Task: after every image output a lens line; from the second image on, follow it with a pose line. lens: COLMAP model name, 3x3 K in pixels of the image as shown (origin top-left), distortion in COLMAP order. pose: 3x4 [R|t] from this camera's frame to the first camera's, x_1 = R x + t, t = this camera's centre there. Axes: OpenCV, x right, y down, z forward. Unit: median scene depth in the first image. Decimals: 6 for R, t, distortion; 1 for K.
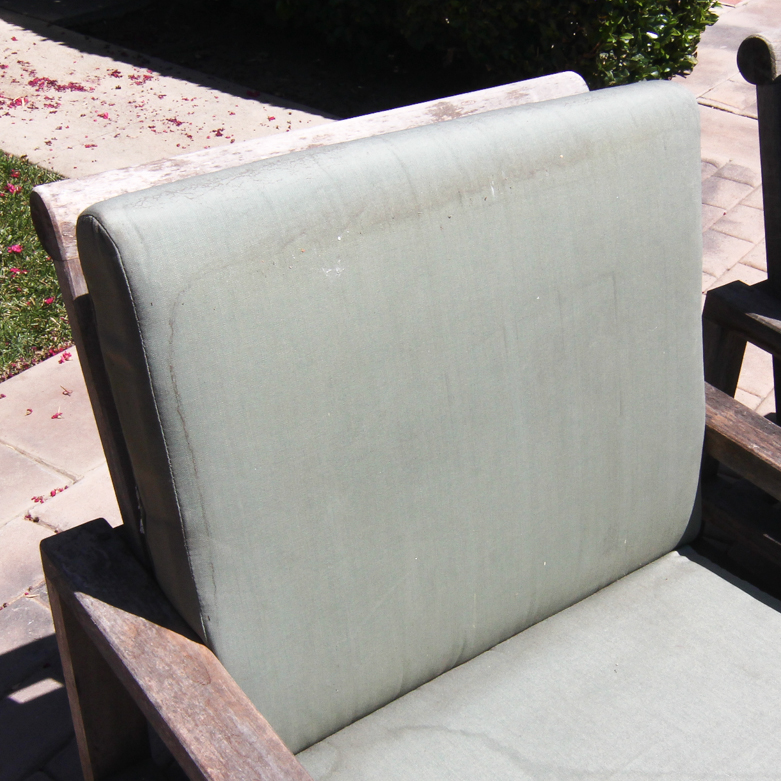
lens RADIAL K [[1177.1, 0, 390.5], [0, 1177.1, 390.5], [0, 0, 1]] dist [-0.014836, -0.033089]
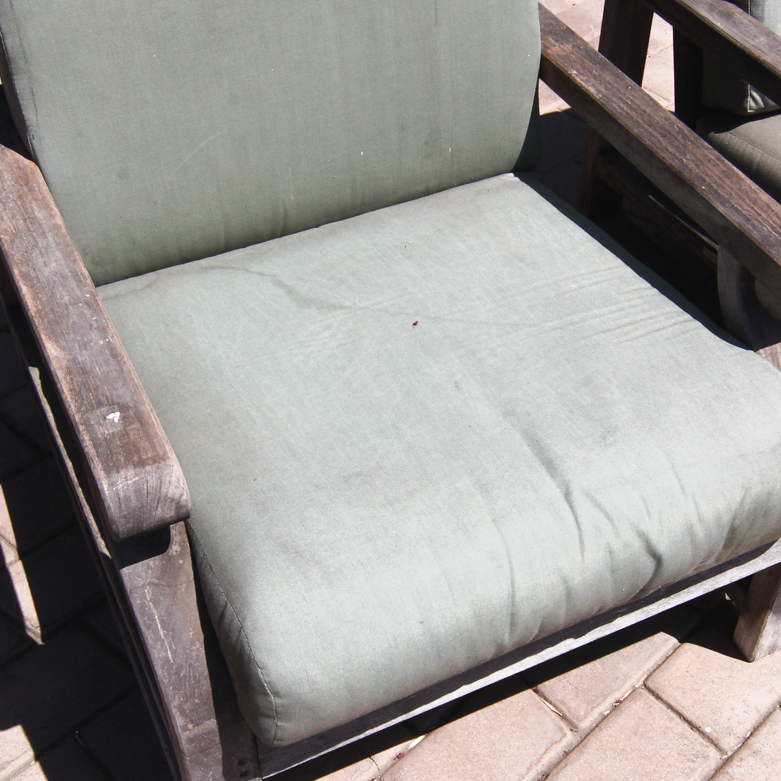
lens RADIAL K [[1177.1, 0, 390.5], [0, 1177.1, 390.5], [0, 0, 1]] dist [-0.014836, -0.033089]
pose [[0.982860, 0.113062, -0.145612, 0.397089], [-0.085221, 0.979043, 0.184964, 0.179011], [0.163473, -0.169385, 0.971898, -0.181188]]
